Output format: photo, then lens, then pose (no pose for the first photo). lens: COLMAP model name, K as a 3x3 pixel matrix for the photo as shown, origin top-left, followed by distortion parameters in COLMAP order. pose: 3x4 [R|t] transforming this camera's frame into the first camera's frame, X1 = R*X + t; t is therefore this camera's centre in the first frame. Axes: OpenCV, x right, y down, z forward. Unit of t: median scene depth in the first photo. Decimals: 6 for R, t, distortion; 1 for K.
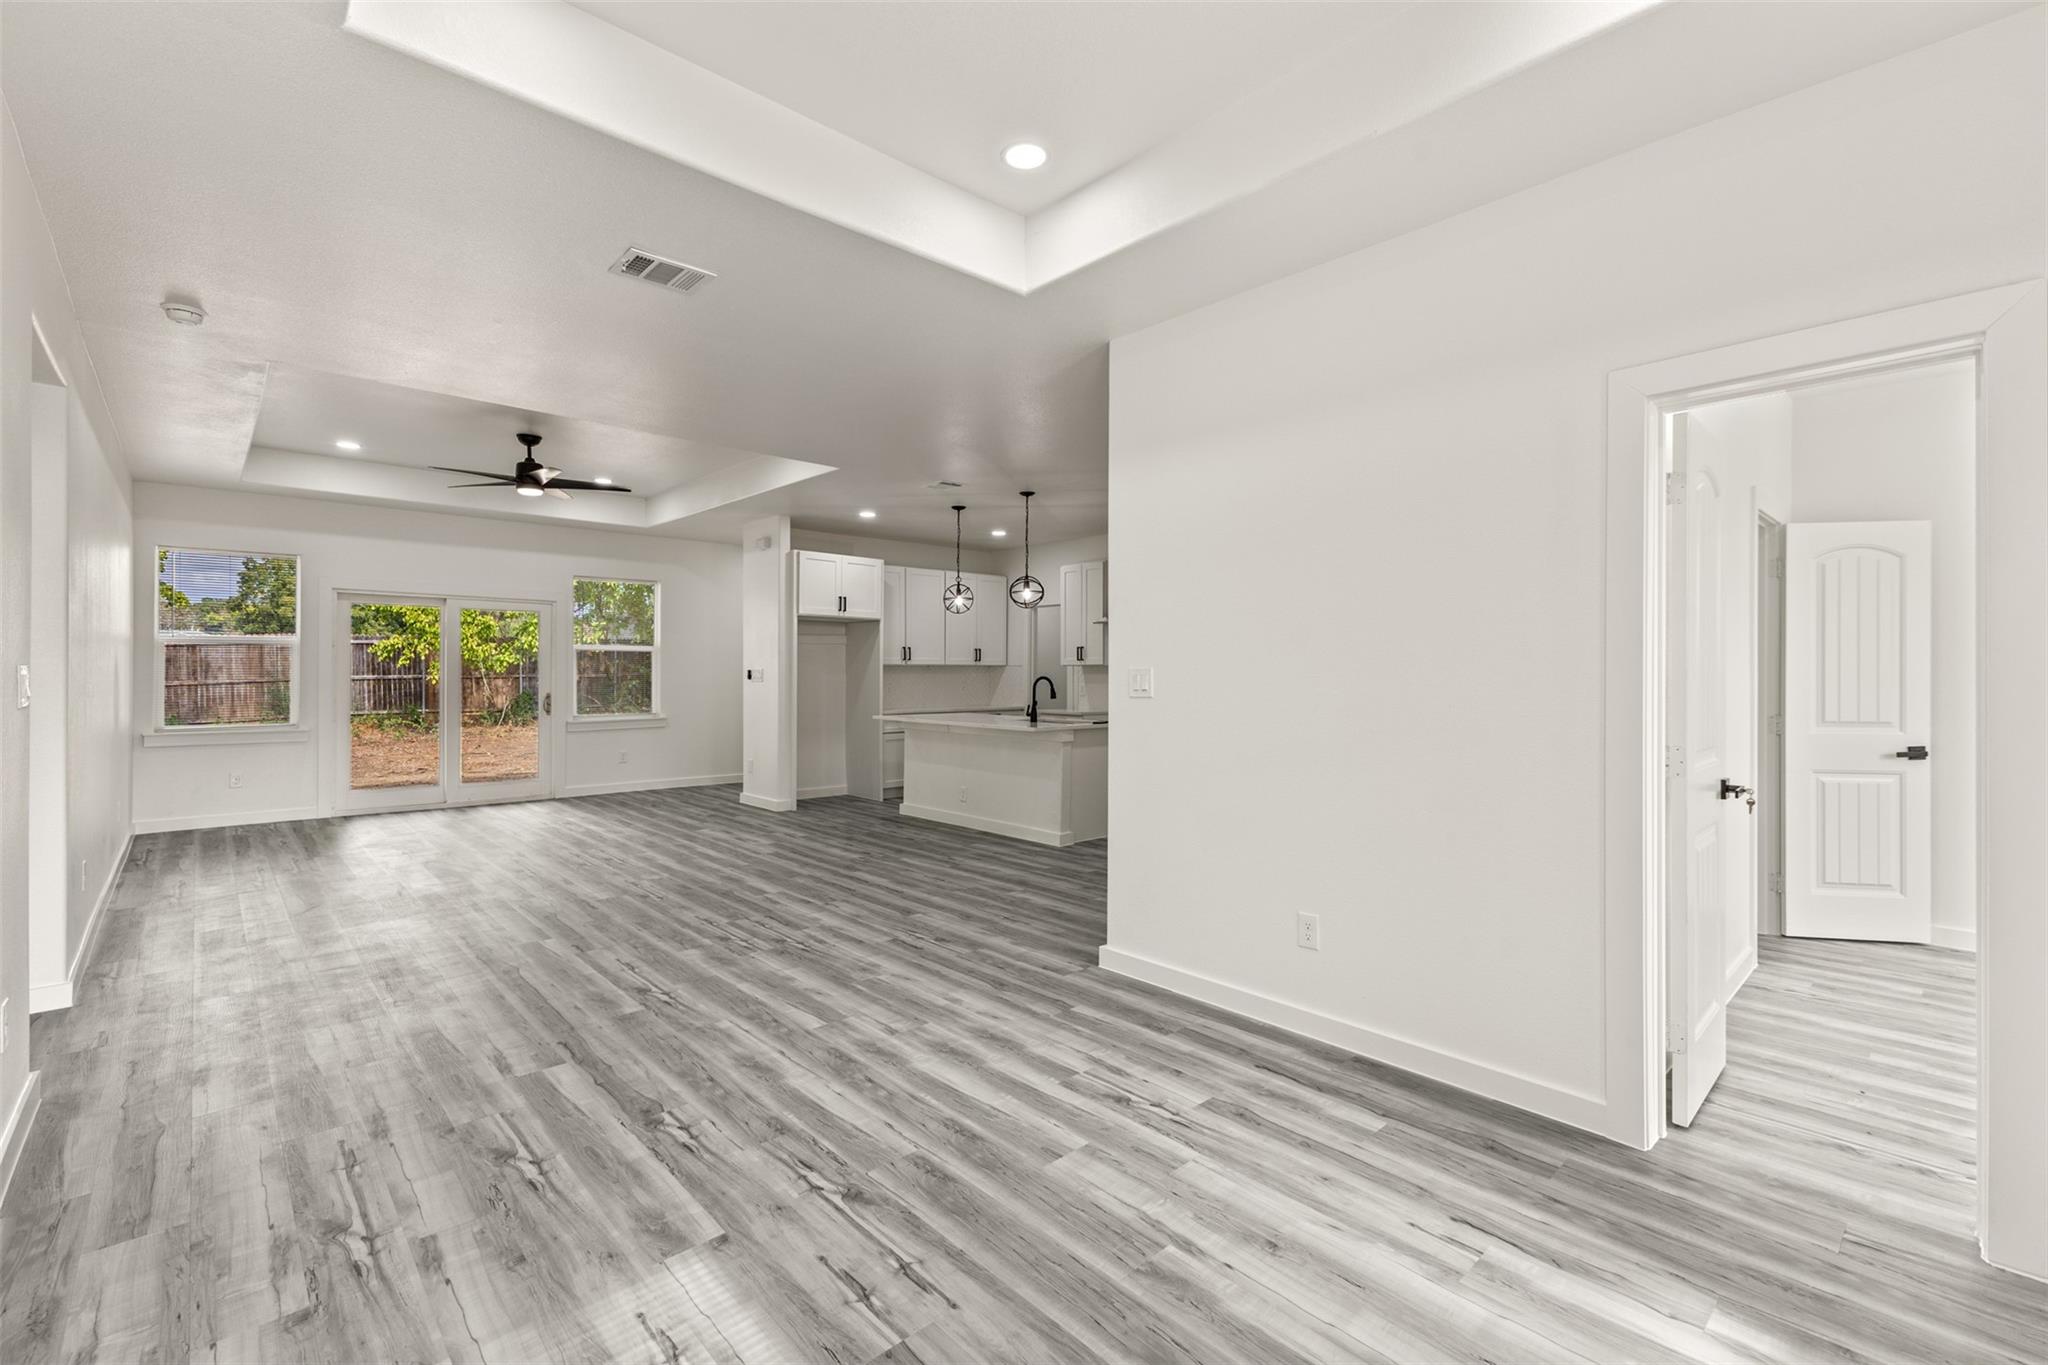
lens RADIAL K [[888.3, 0, 1017.7], [0, 888.3, 665.1], [0, 0, 1]] dist [0.013644, 0.000063]
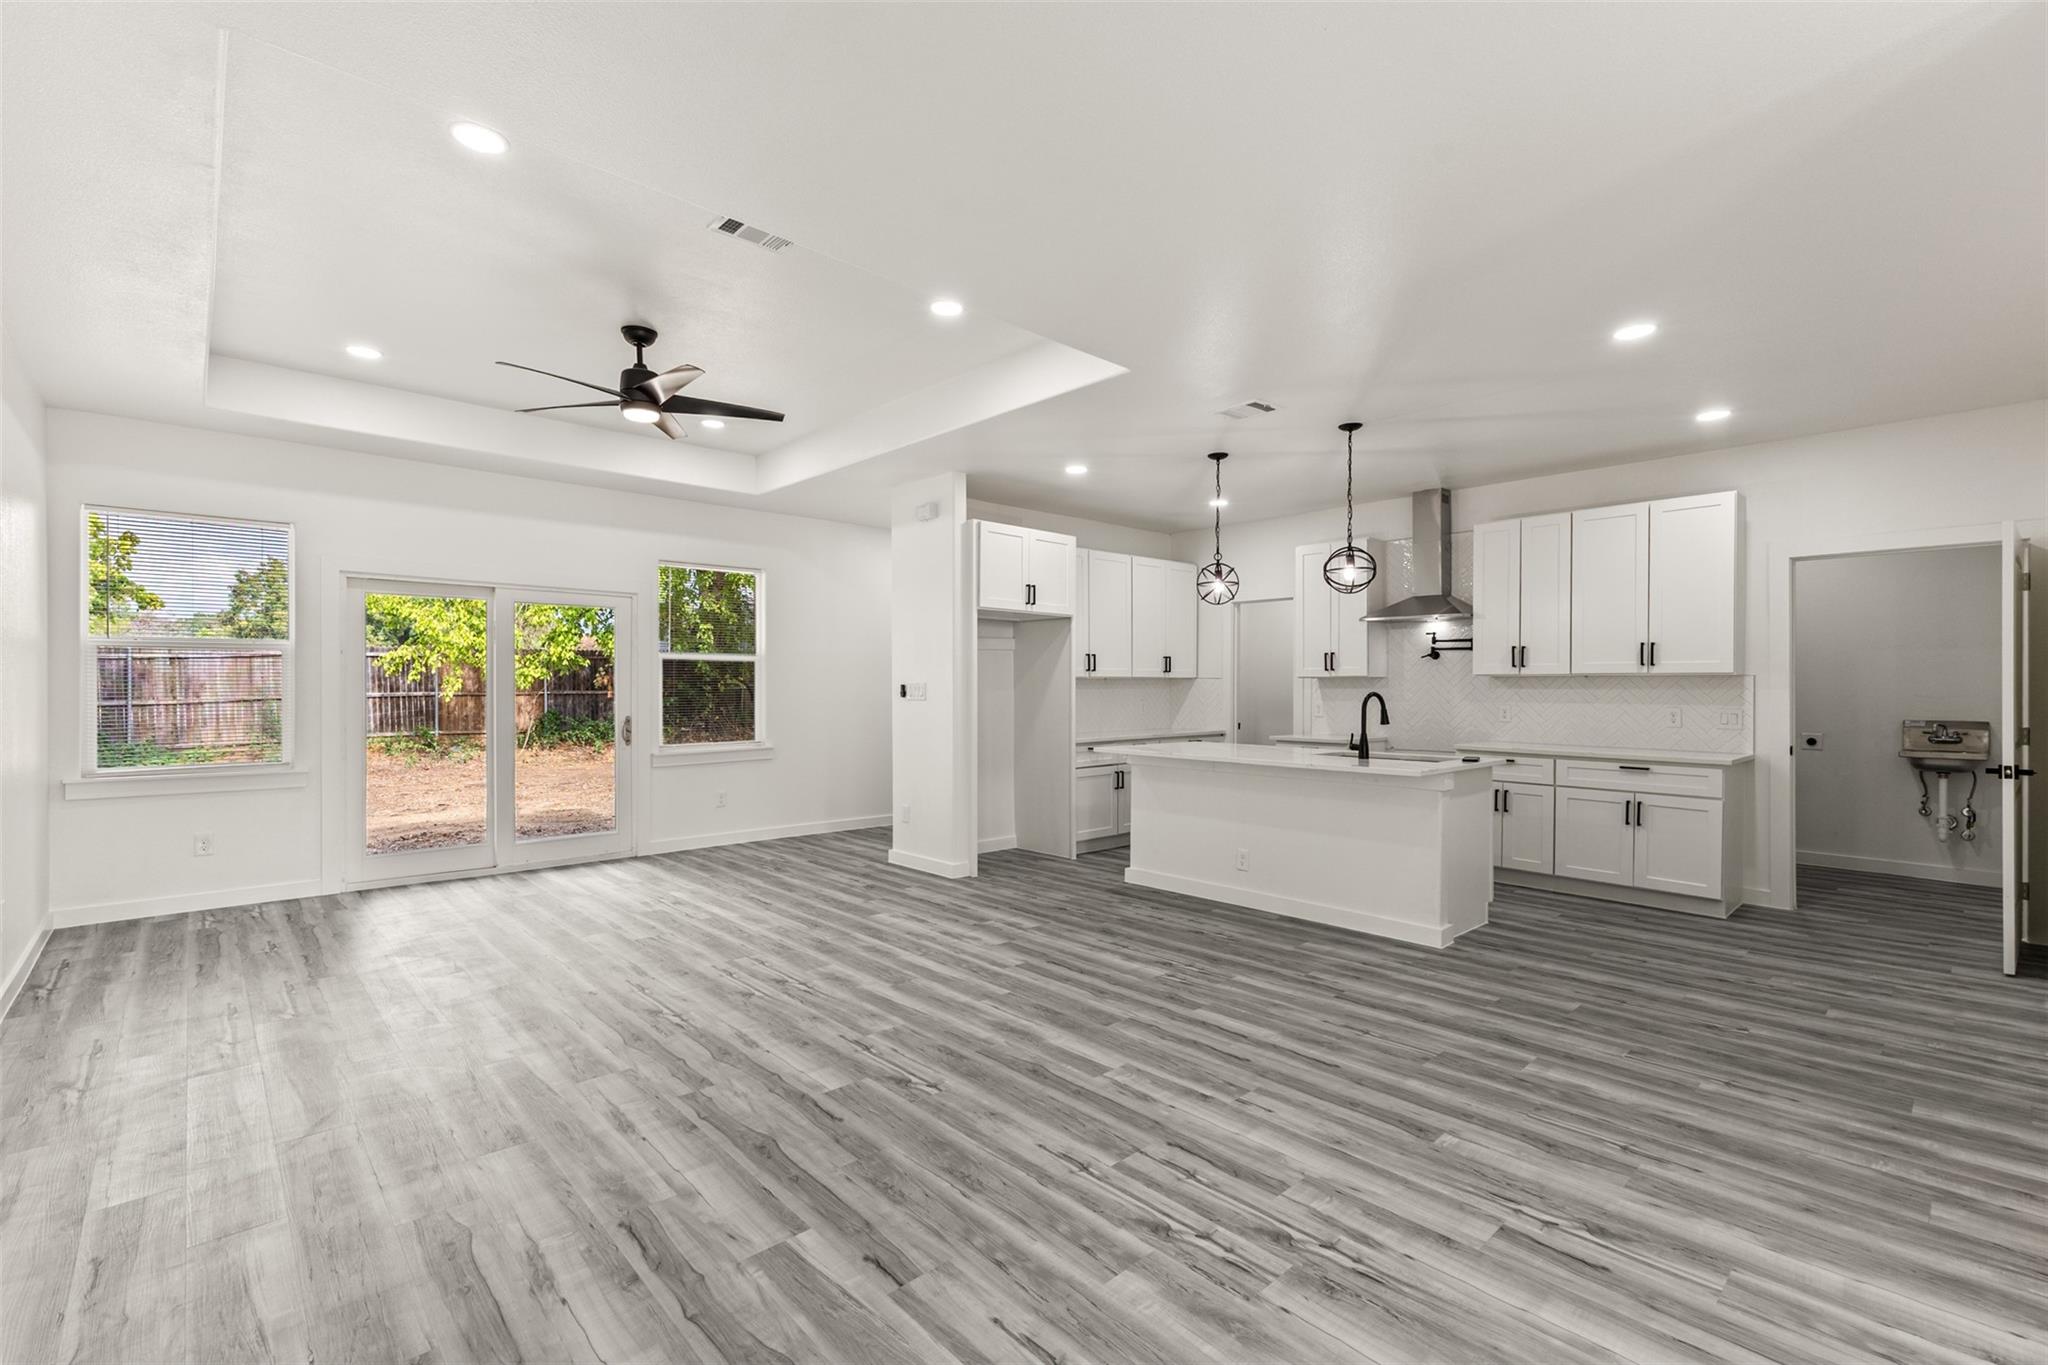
lens RADIAL K [[890.7, 0, 1028.0], [0, 890.7, 685.8], [0, 0, 1]] dist [0.009377, -0.000295]
pose [[0.999945, -0.003011, 0.010042, -0.219581], [0.002938, 0.999969, 0.007270, 0.001608], [-0.010063, -0.007240, 0.999923, 0.275176]]
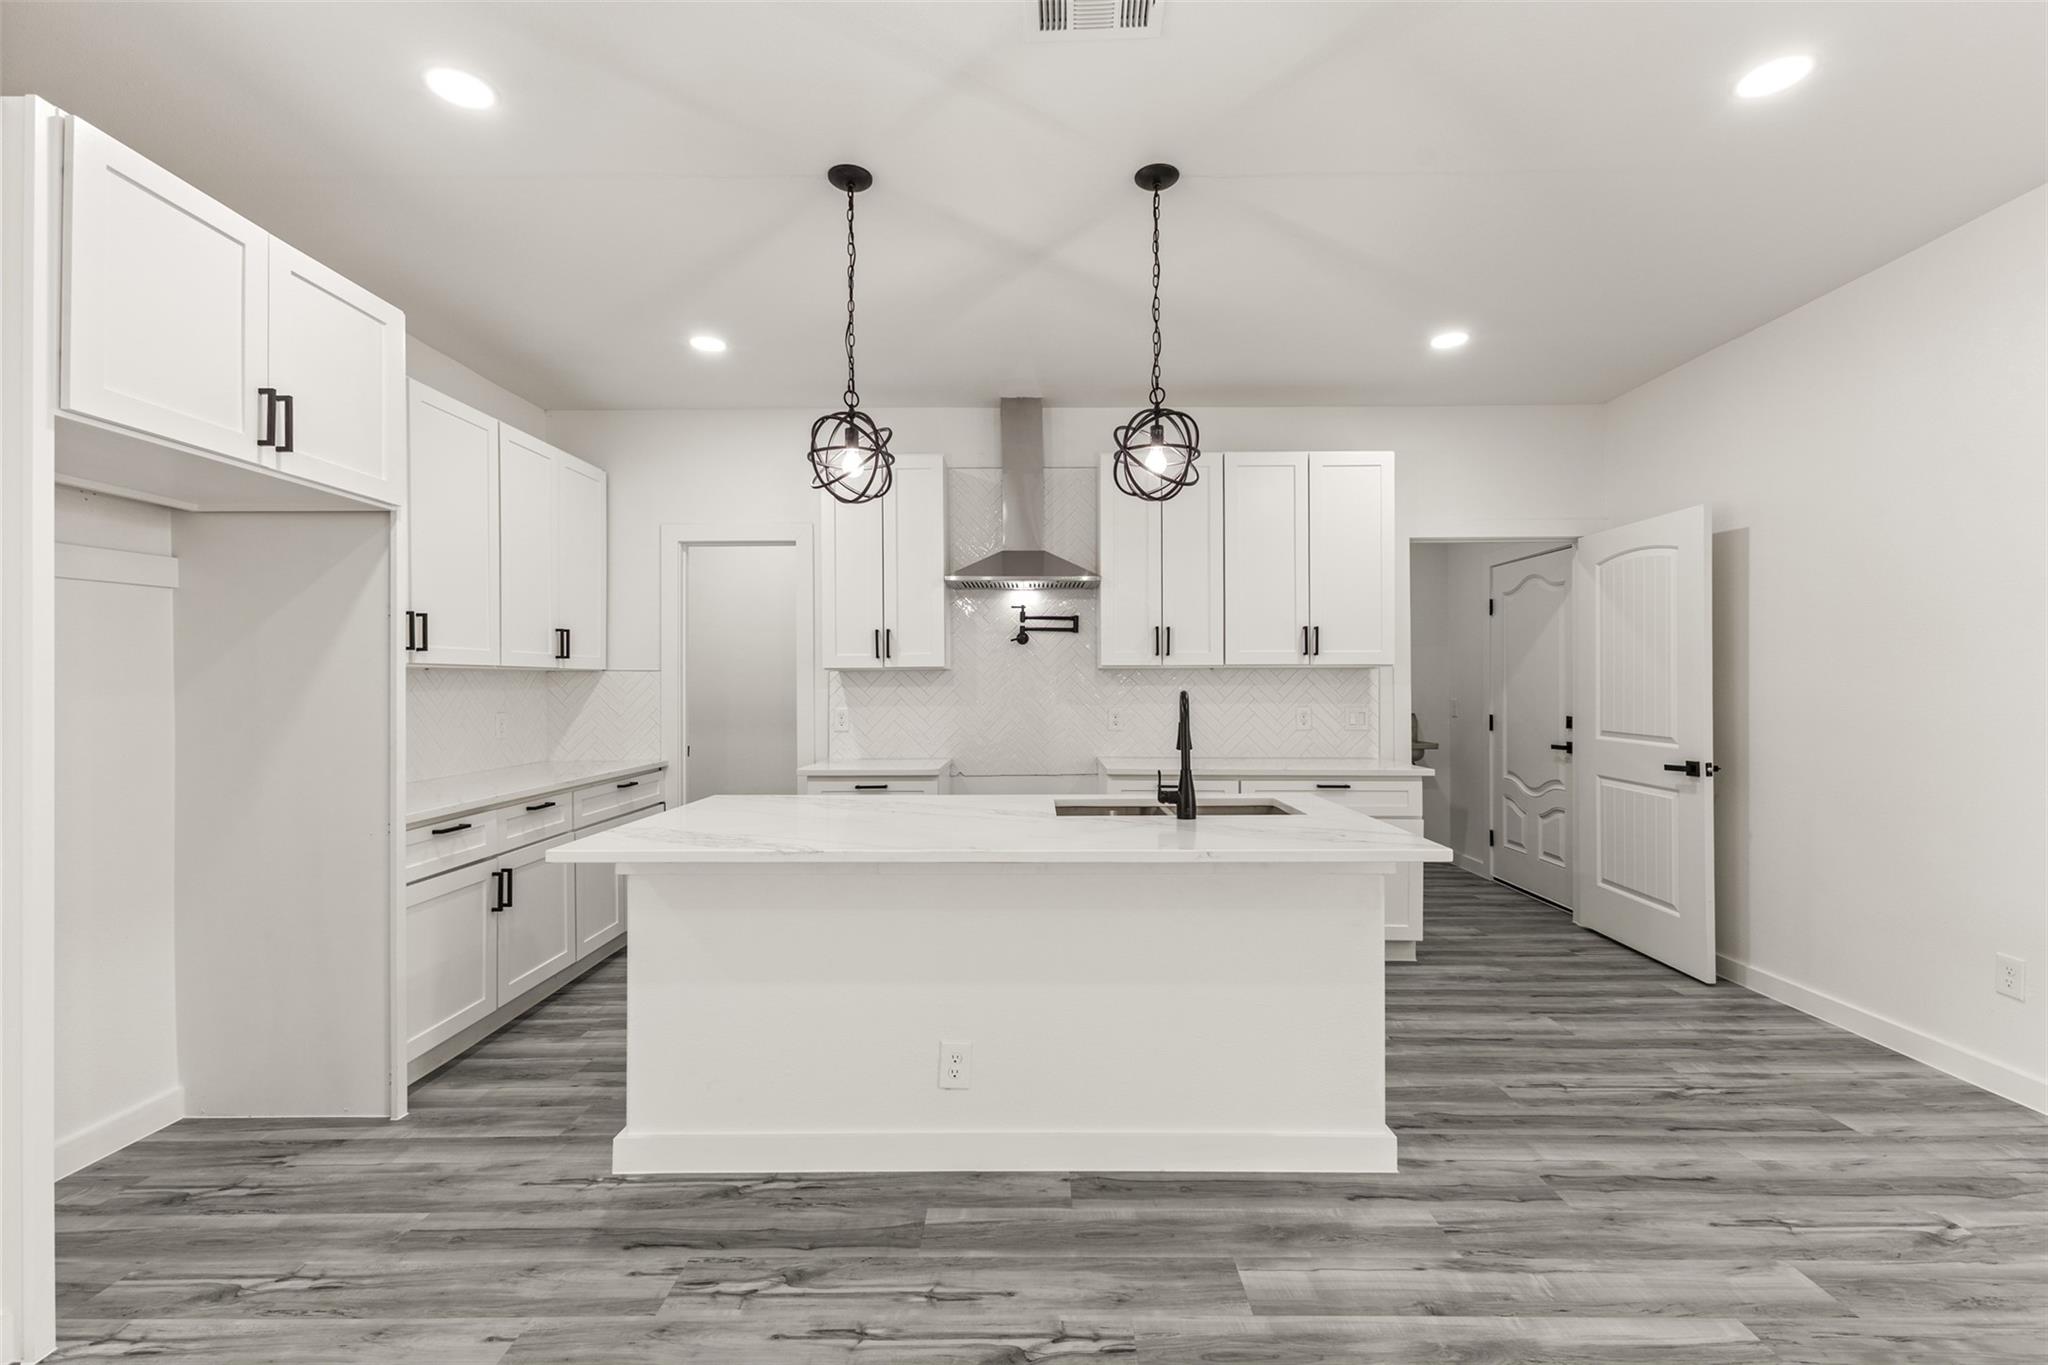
lens RADIAL K [[880.4, 0, 1024.0], [0, 880.4, 682.5], [0, 0, 1]] dist [0.008827, 0.000008]
pose [[0.677186, -0.004440, 0.735798, -0.253951], [0.001546, 0.999988, 0.004611, 0.006366], [-0.735810, -0.001985, 0.677185, 0.706237]]
